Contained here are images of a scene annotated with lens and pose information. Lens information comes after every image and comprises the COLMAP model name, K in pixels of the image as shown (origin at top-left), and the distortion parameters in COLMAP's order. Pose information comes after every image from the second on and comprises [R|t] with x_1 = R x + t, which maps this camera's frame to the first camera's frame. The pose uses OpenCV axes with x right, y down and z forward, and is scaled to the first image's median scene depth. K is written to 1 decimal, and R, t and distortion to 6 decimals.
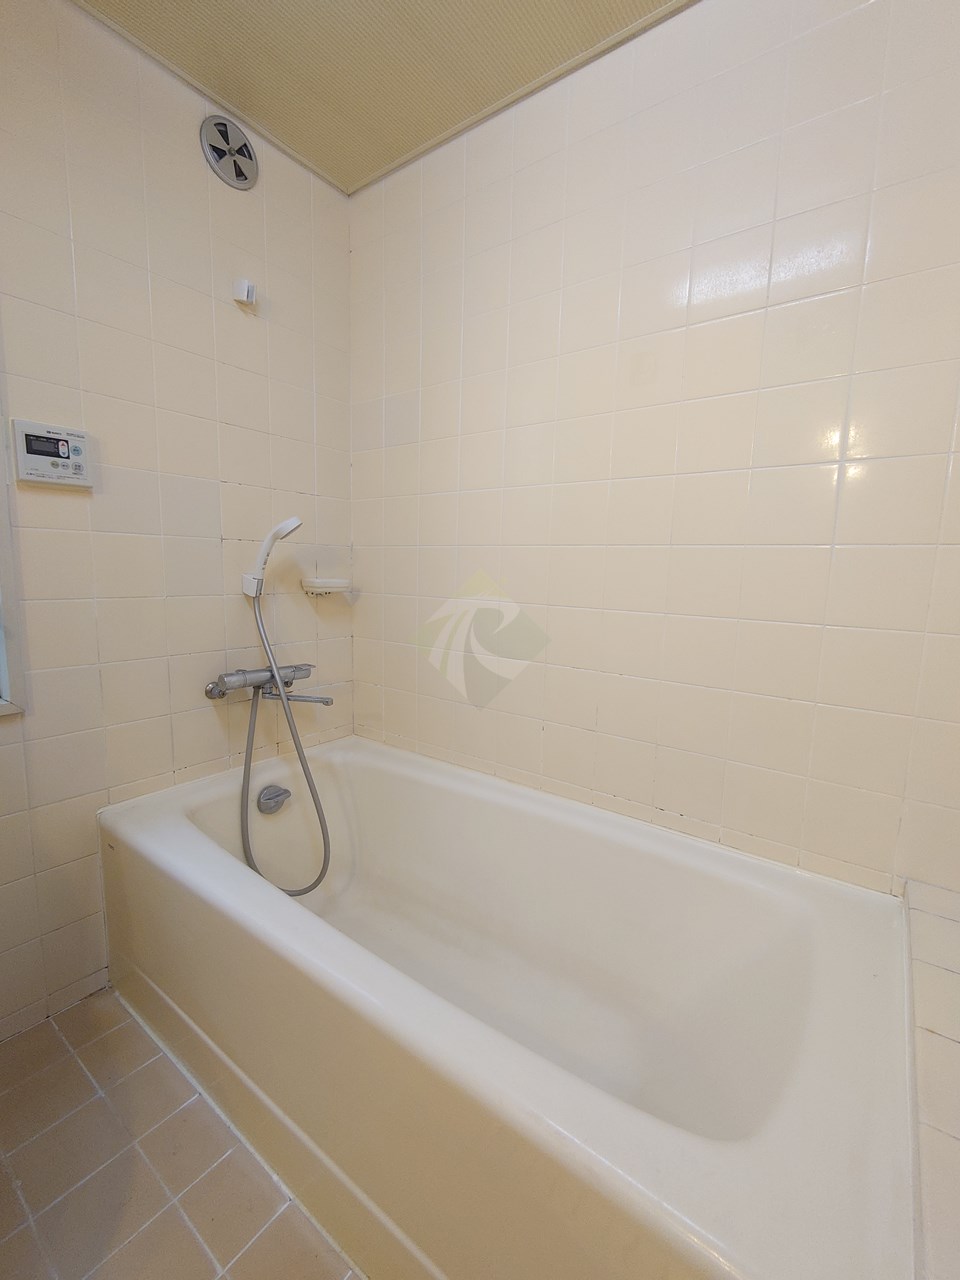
lens RADIAL K [[550.5, 0, 481.6], [0, 550.5, 641.9], [0, 0, 1]] dist [-0.001008, -0.000757]
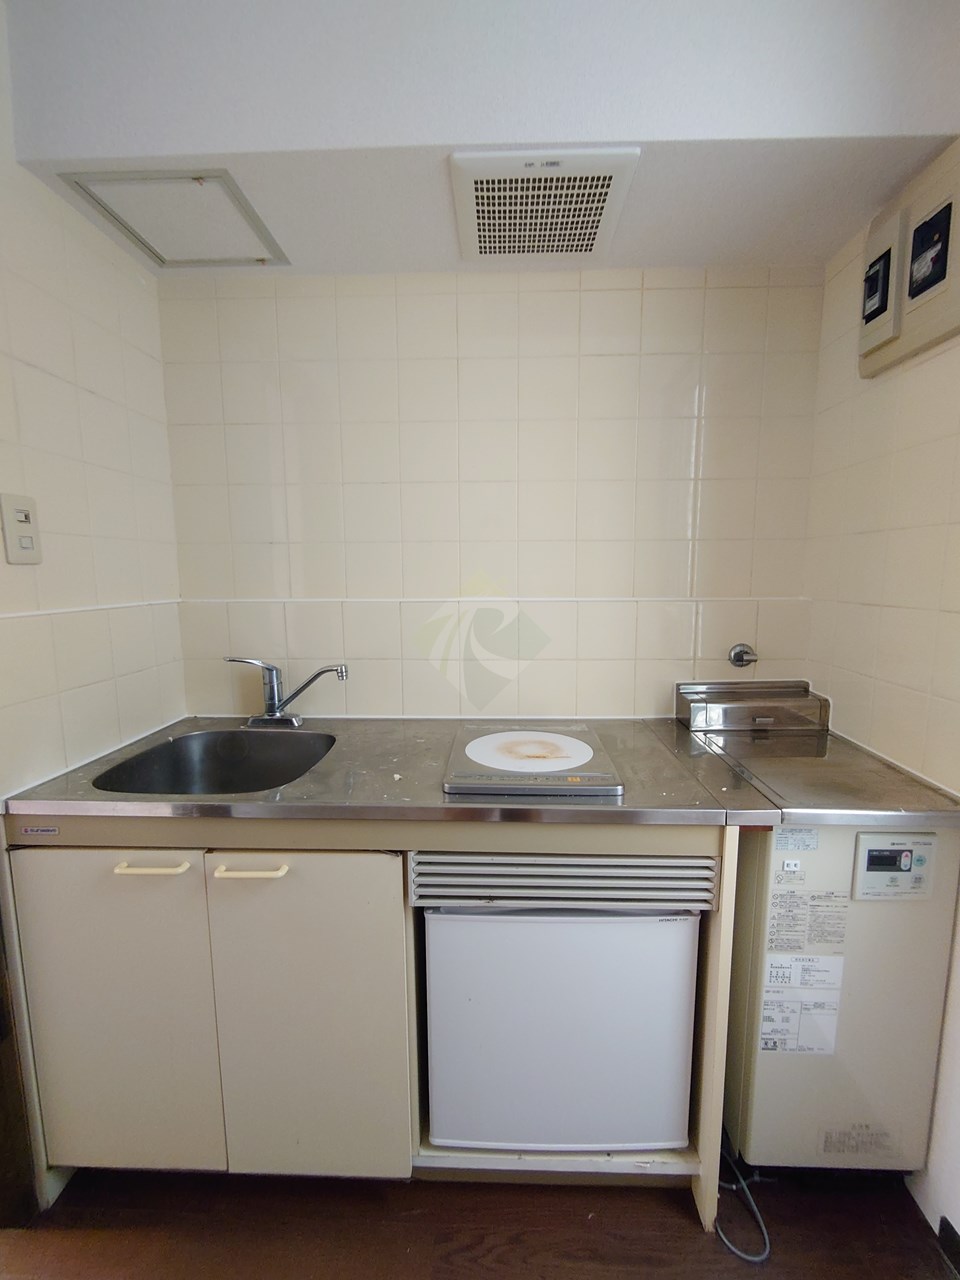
lens RADIAL K [[550.5, 0, 479.9], [0, 550.5, 640.8], [0, 0, 1]] dist [-0.001008, -0.000757]
pose [[0.579139, 0.076777, -0.811605, -0.488364], [-0.105783, 0.994216, 0.018568, -0.603881], [0.808337, 0.075101, 0.583911, 0.017949]]
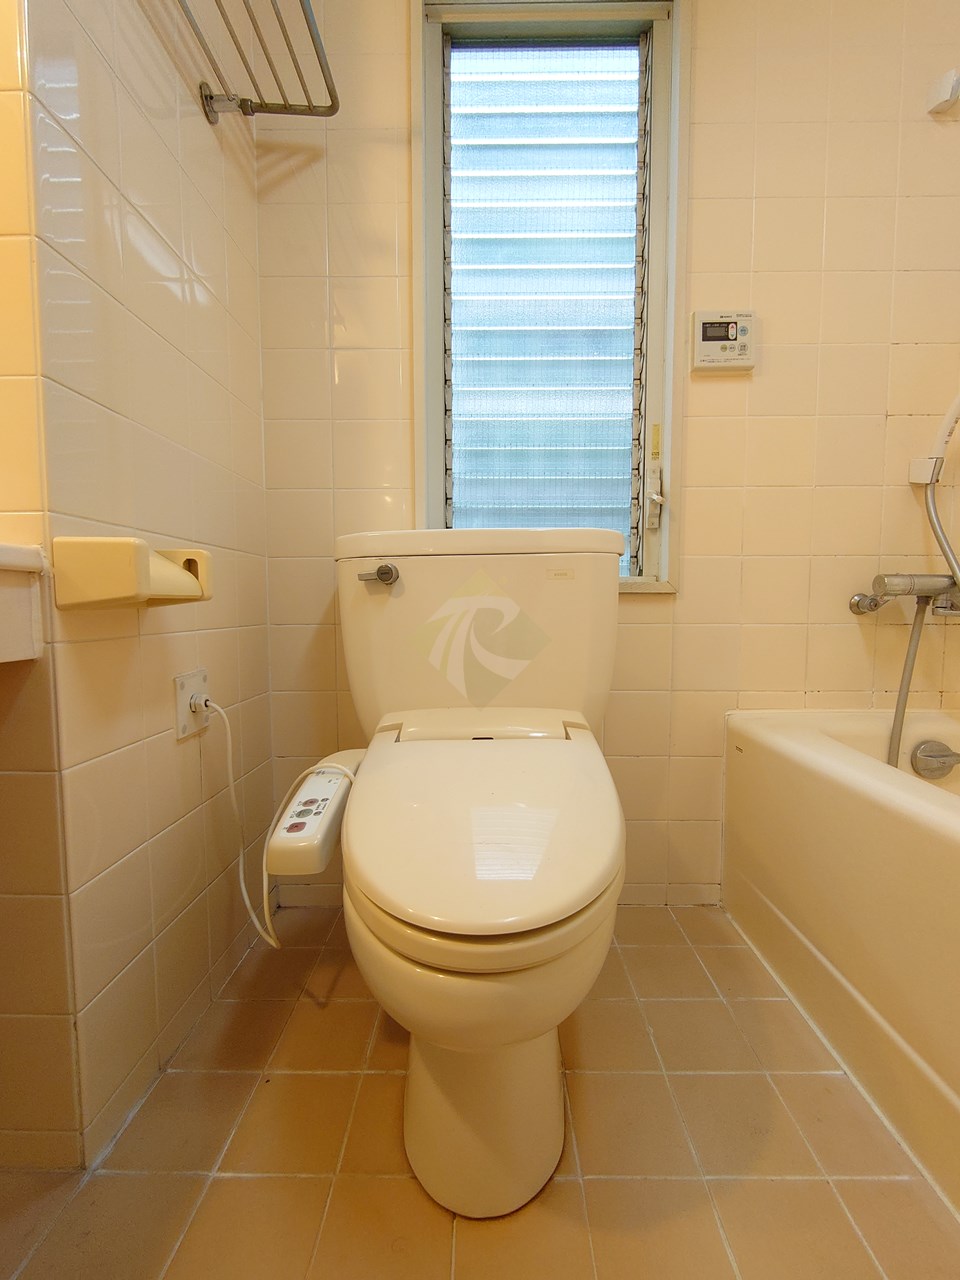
lens RADIAL K [[550.5, 0, 488.7], [0, 550.5, 640.1], [0, 0, 1]] dist [-0.001008, -0.000757]
pose [[0.590161, 0.027899, -0.806803, -0.193839], [-0.097580, 0.994540, -0.036987, 0.284819], [0.801366, 0.100557, 0.589661, 0.106524]]
